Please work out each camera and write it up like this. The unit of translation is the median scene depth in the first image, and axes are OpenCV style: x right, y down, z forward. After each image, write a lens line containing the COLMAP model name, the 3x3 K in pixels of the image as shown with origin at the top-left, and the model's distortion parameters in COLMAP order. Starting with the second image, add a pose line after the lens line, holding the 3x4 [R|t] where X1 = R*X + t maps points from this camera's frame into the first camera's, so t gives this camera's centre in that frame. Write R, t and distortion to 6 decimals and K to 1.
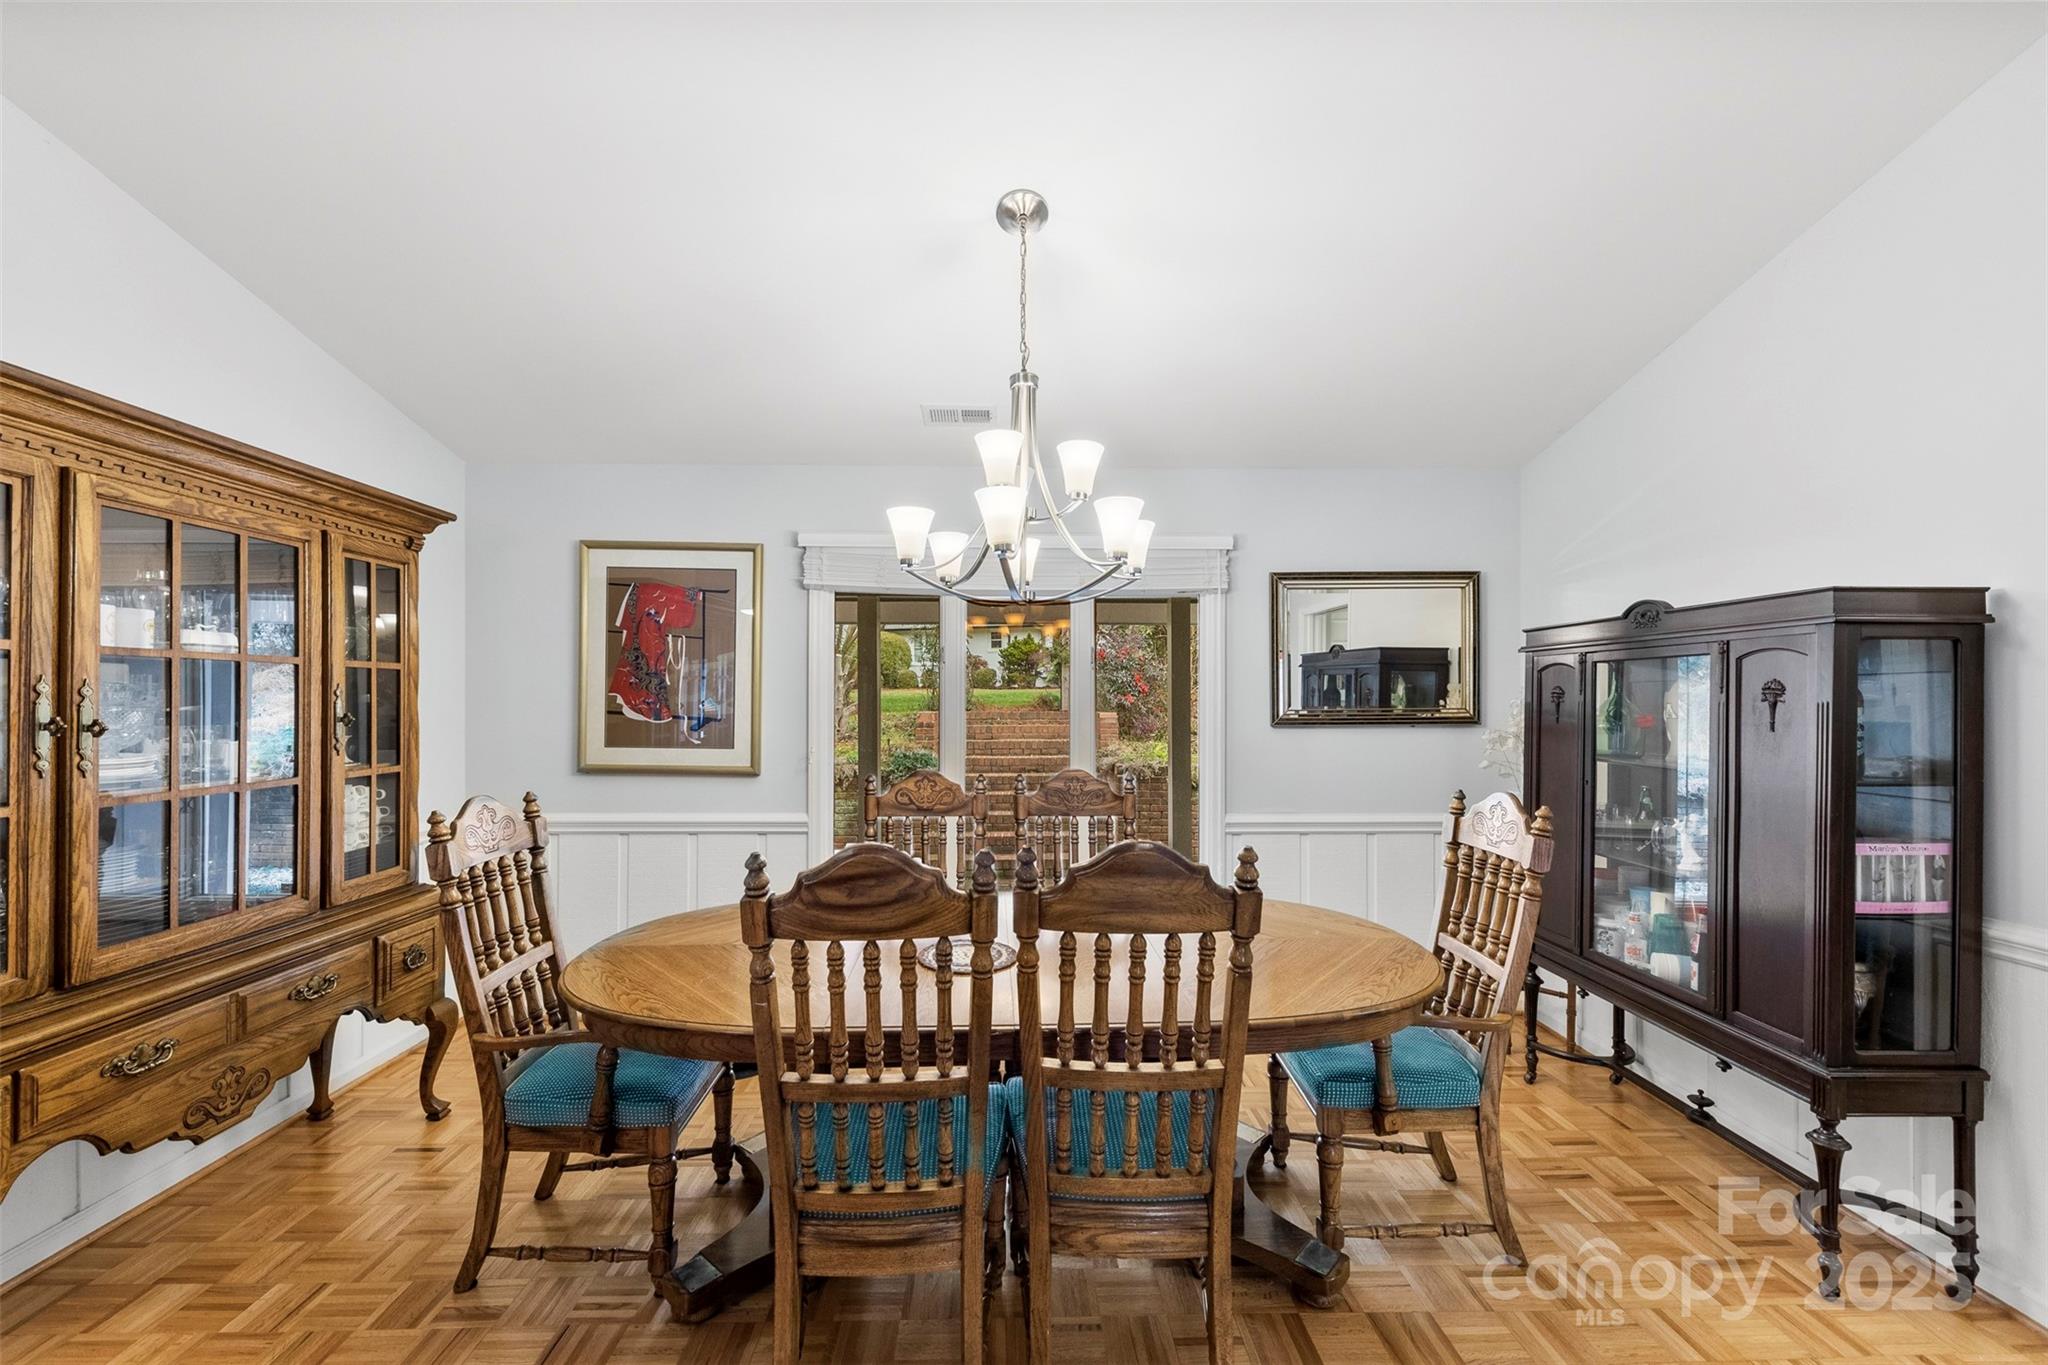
lens RADIAL K [[798.1, 0, 1027.4], [0, 798.1, 697.4], [0, 0, 1]] dist [0.006914, -0.002301]
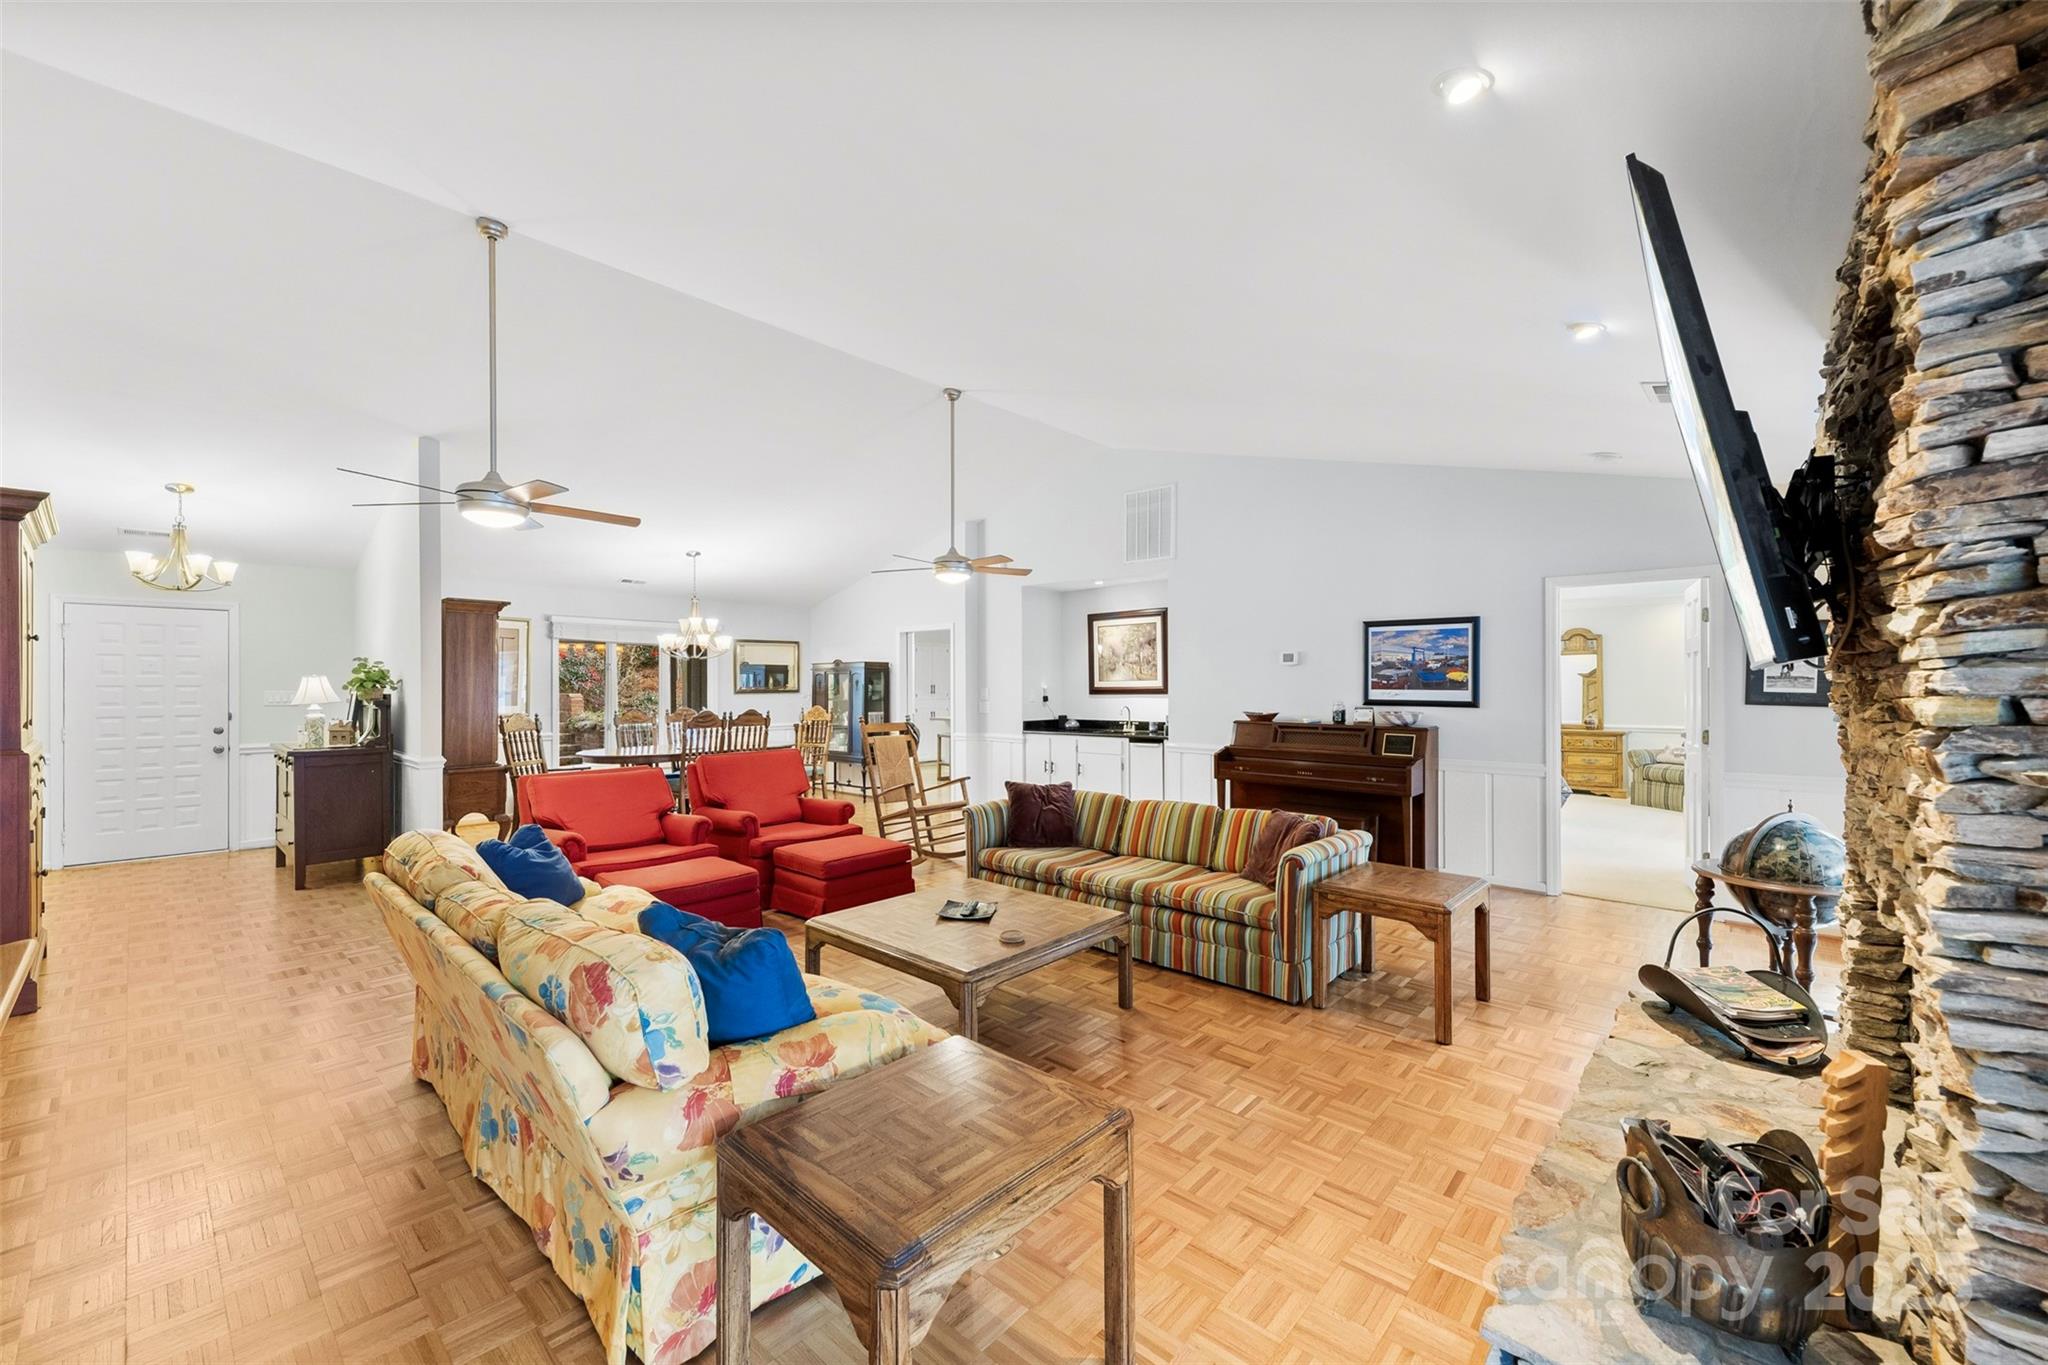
lens RADIAL K [[798.1, 0, 1019.4], [0, 798.1, 699.2], [0, 0, 1]] dist [0.006914, -0.002301]
pose [[0.691872, -0.014732, 0.721870, -1.369274], [0.000615, 0.999803, 0.019814, 0.000271], [-0.722020, -0.013264, 0.691745, -2.228831]]
